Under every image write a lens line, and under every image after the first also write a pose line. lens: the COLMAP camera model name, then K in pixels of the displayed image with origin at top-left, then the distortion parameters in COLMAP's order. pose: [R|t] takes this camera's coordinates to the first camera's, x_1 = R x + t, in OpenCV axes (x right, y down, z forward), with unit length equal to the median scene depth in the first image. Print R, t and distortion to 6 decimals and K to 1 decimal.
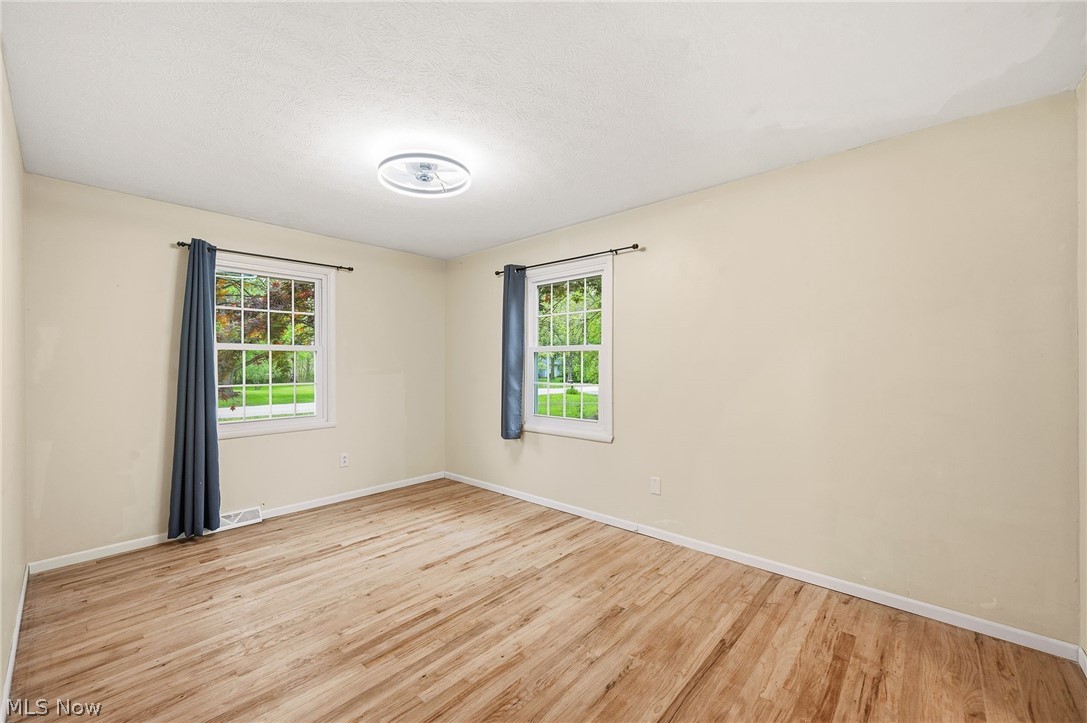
lens RADIAL K [[432.5, 0, 544.0], [0, 432.5, 362.3], [0, 0, 1]] dist [-0.000775, -0.000116]
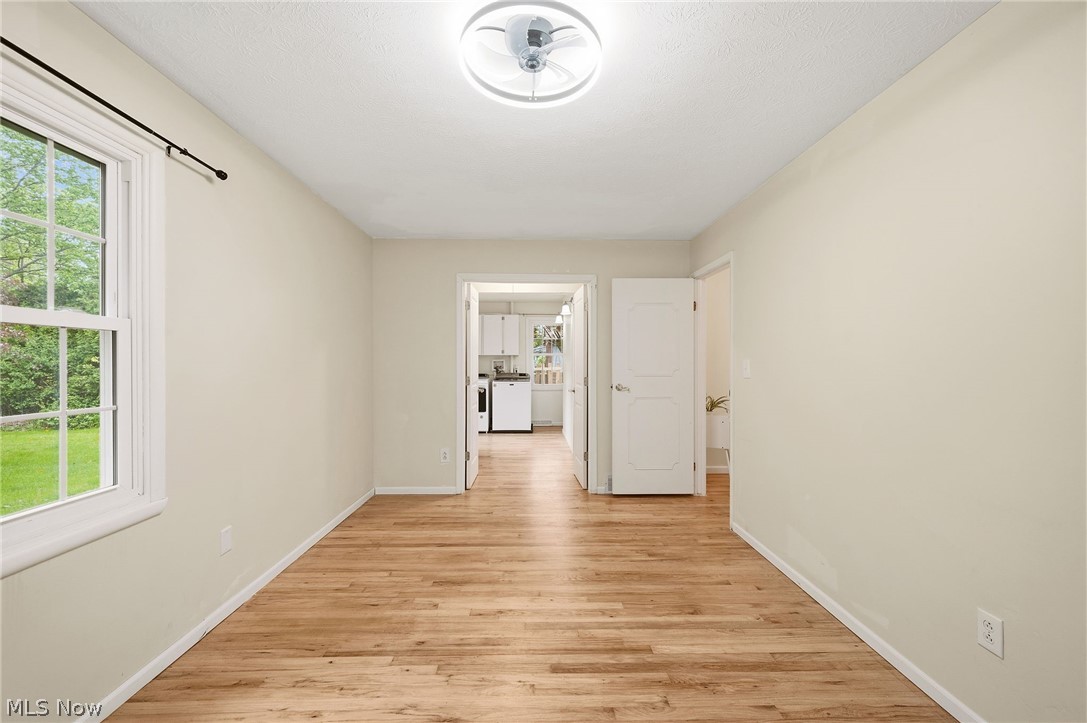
lens RADIAL K [[432.5, 0, 541.7], [0, 432.5, 363.5], [0, 0, 1]] dist [-0.000775, -0.000116]
pose [[-0.686692, -0.001109, 0.726947, -0.890599], [-0.005701, 0.999976, -0.003860, 0.013284], [-0.726926, -0.006795, -0.686682, 1.716664]]
